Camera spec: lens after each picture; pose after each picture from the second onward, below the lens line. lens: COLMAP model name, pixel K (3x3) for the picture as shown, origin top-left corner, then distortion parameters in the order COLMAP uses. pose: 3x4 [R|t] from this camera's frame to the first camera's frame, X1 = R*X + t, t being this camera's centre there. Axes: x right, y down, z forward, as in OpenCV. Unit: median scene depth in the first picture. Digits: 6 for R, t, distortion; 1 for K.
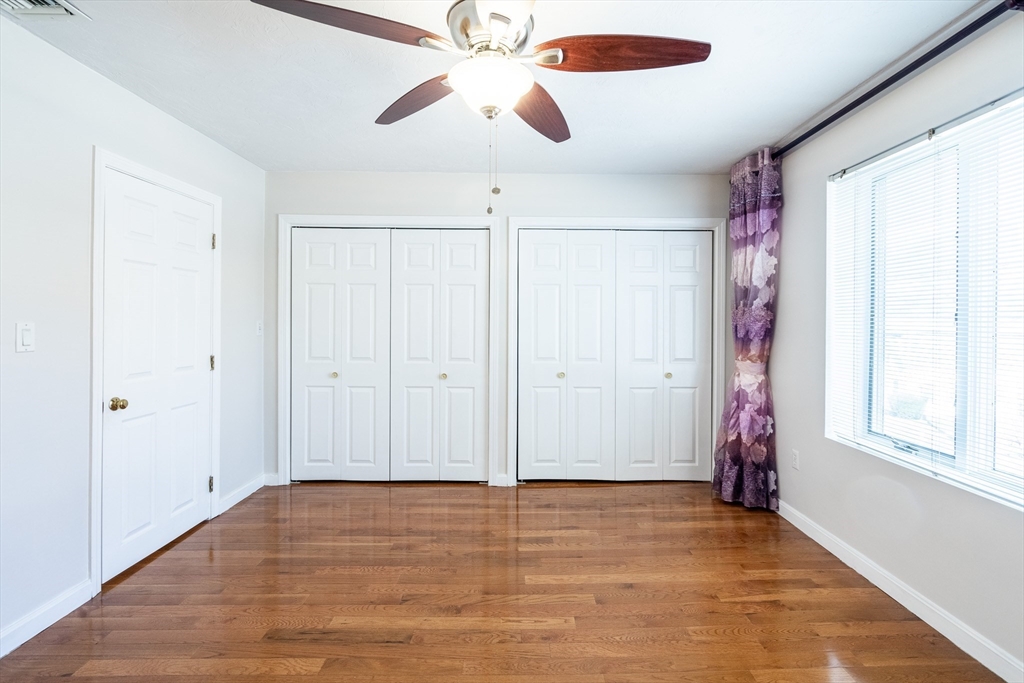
lens RADIAL K [[472.5, 0, 518.0], [0, 472.5, 323.4], [0, 0, 1]] dist [-0.008182, 0.004105]
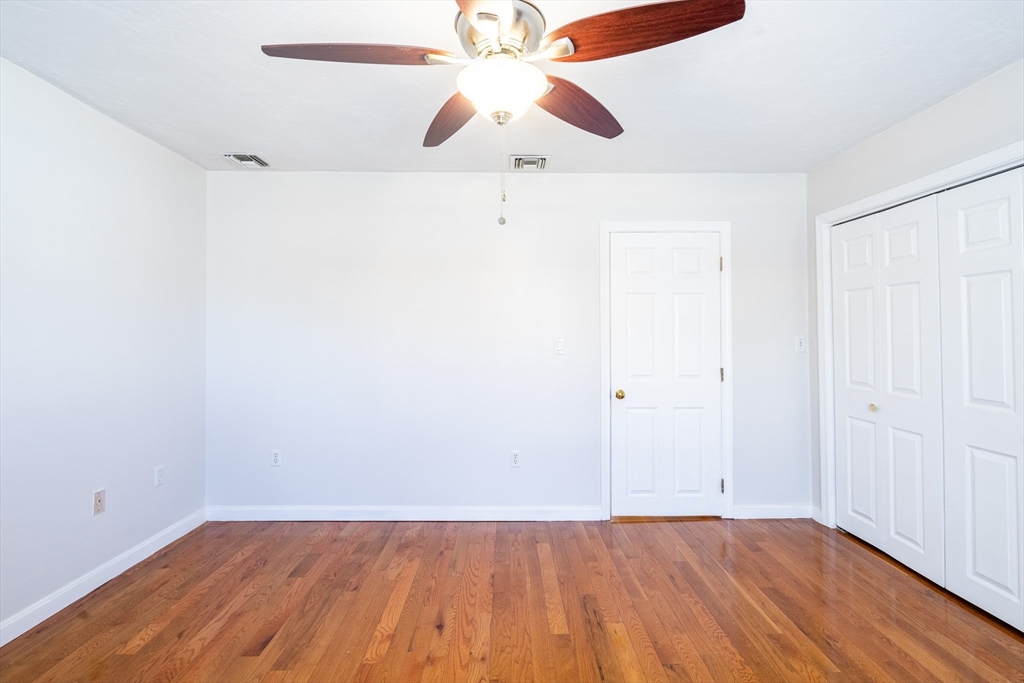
lens RADIAL K [[472.5, 0, 518.0], [0, 472.5, 323.4], [0, 0, 1]] dist [-0.008182, 0.004105]
pose [[0.007812, -0.026703, -0.999613, 0.462897], [-0.005384, 0.999628, -0.026745, -0.003263], [0.999955, 0.005591, 0.007665, 0.535230]]
